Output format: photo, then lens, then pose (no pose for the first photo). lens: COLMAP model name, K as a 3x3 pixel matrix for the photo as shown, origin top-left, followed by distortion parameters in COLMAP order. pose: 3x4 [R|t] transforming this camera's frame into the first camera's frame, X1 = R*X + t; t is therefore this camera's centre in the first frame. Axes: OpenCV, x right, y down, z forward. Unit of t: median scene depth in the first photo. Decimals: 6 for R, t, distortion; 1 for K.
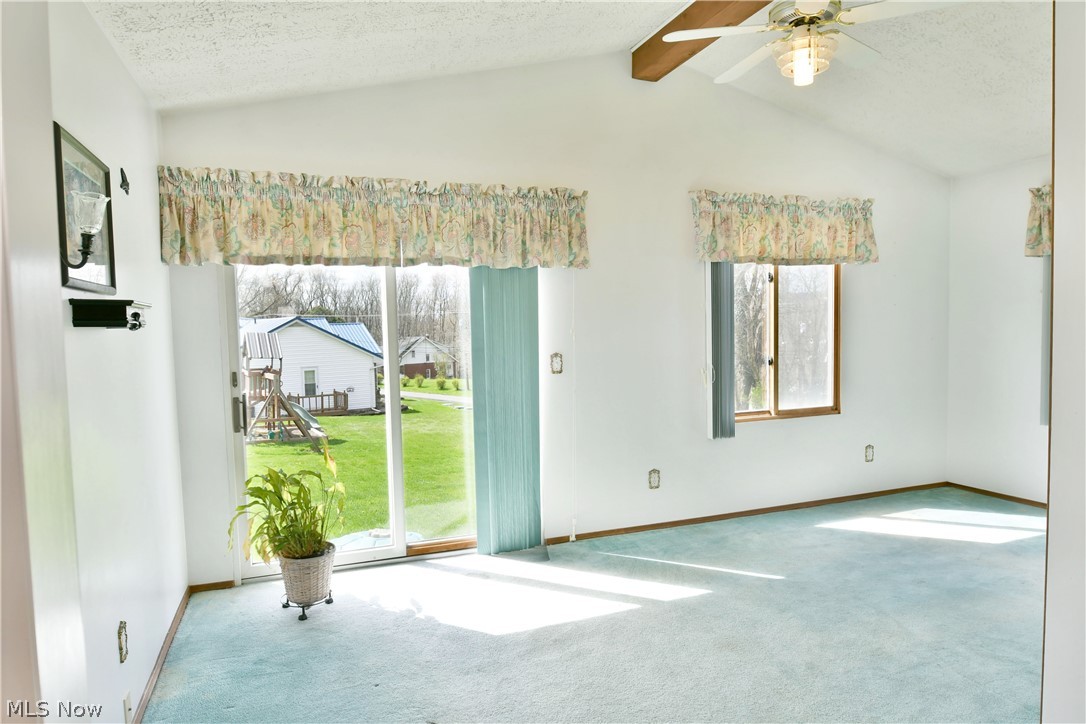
lens RADIAL K [[664.5, 0, 543.0], [0, 664.5, 362.0], [0, 0, 1]] dist [-0.015357, -0.004344]
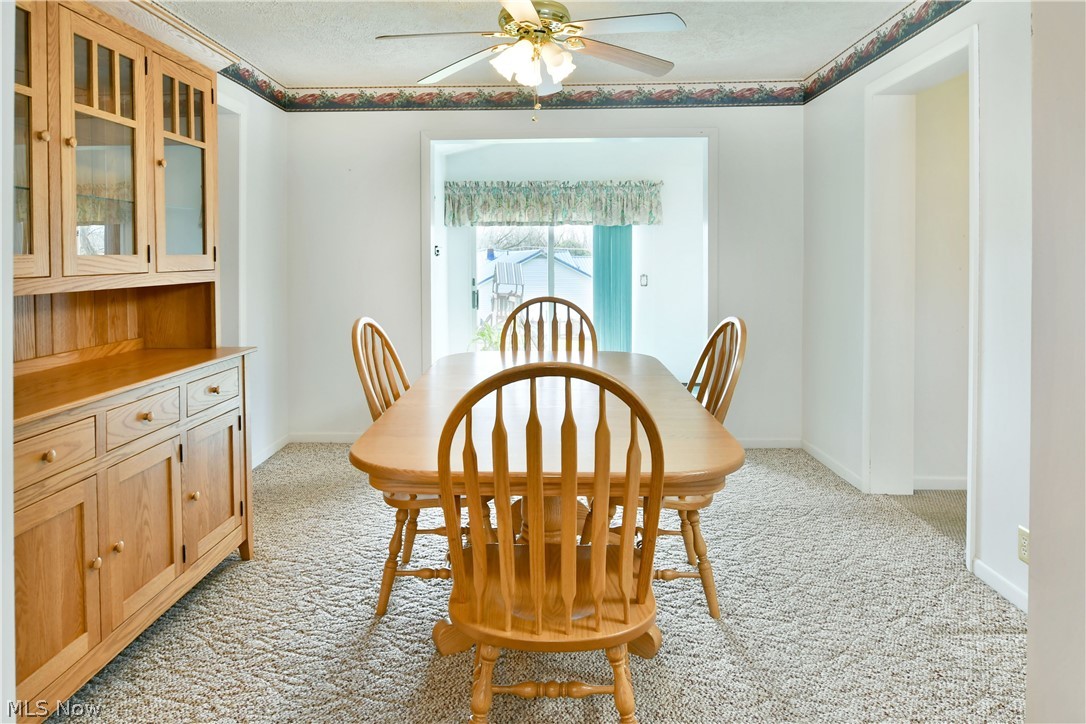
lens RADIAL K [[693.8, 0, 511.5], [0, 693.8, 272.2], [0, 0, 1]] dist [-0.007908, -0.002161]
pose [[0.918710, 0.023195, -0.394251, 0.411175], [-0.037138, 0.998924, -0.027772, 0.043947], [0.393182, 0.040156, 0.918583, -0.781523]]
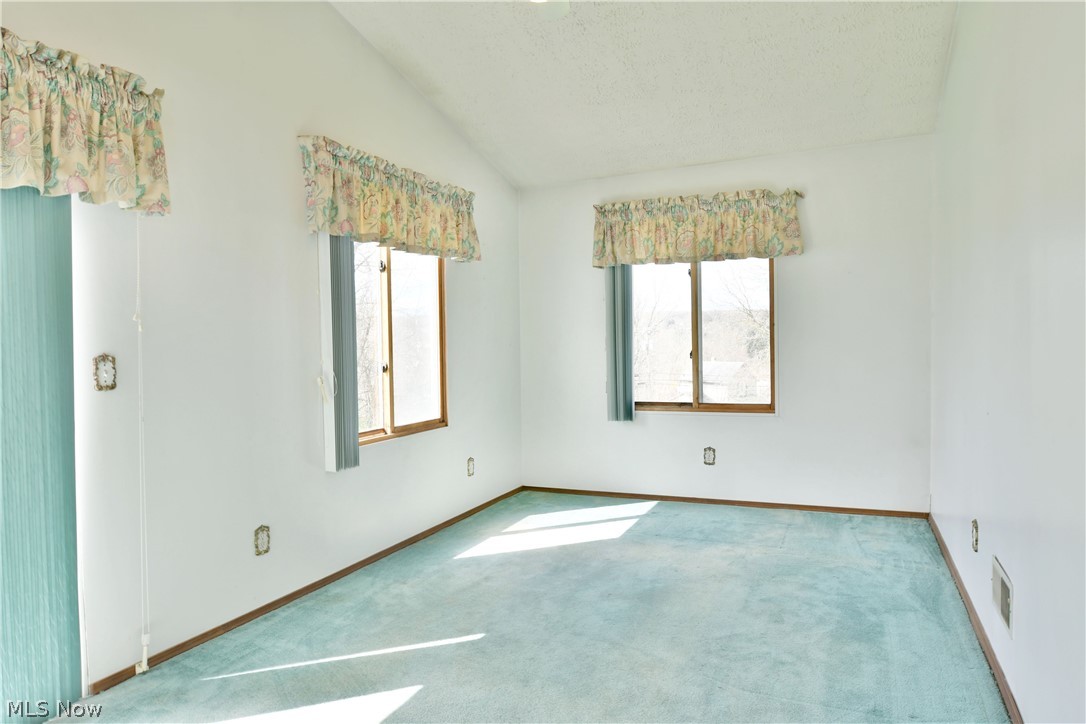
lens RADIAL K [[664.5, 0, 543.0], [0, 664.5, 362.0], [0, 0, 1]] dist [-0.015357, -0.004344]
pose [[0.705531, -0.011678, 0.708583, -0.117068], [0.041462, 0.998832, -0.024822, 0.022998], [-0.707465, 0.046892, 0.705191, 0.326139]]
